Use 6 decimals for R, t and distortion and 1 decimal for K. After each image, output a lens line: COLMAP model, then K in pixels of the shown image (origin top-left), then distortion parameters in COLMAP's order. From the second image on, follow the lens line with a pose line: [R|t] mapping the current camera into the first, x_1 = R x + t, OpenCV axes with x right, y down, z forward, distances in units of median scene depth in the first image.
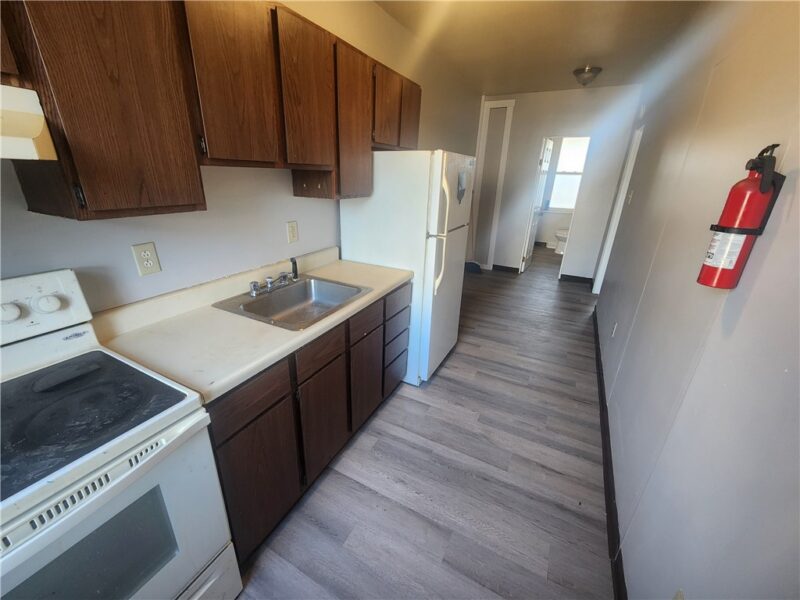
lens RADIAL K [[328.4, 0, 397.3], [0, 328.4, 299.7], [0, 0, 1]] dist [0.003401, -0.001031]
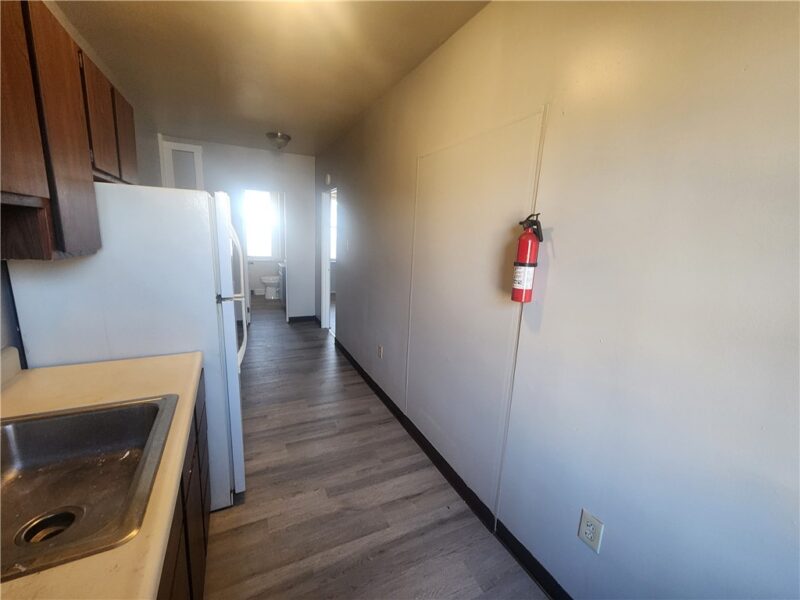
lens RADIAL K [[328.4, 0, 384.8], [0, 328.4, 299.3], [0, 0, 1]] dist [0.003401, -0.001031]
pose [[0.597675, -0.151142, 0.787363, -0.346033], [0.258611, 0.965920, -0.010890, -0.112423], [-0.758884, 0.210129, 0.616394, 0.311106]]
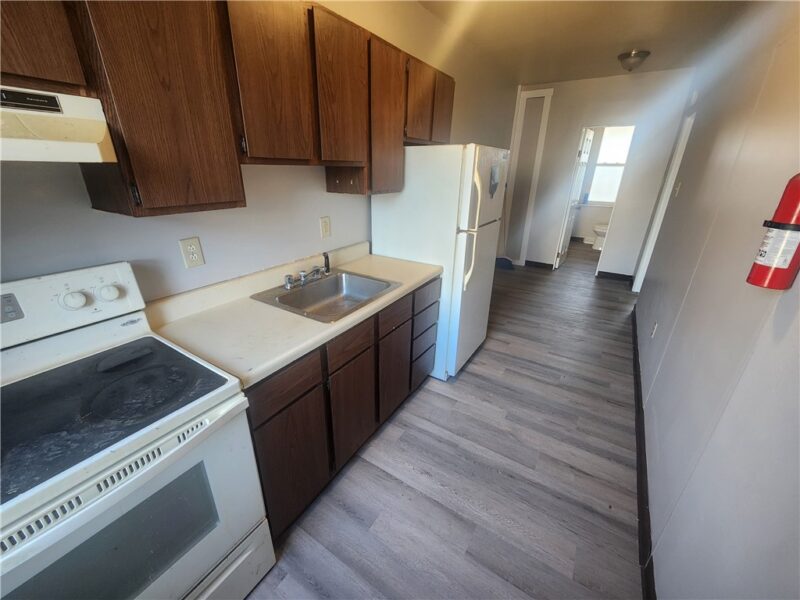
lens RADIAL K [[328.4, 0, 399.8], [0, 328.4, 300.3], [0, 0, 1]] dist [0.003401, -0.001031]
pose [[0.996505, 0.019231, -0.081294, 0.001811], [-0.017726, 0.999659, 0.019199, -0.000787], [0.081636, -0.017691, 0.996505, -0.011642]]
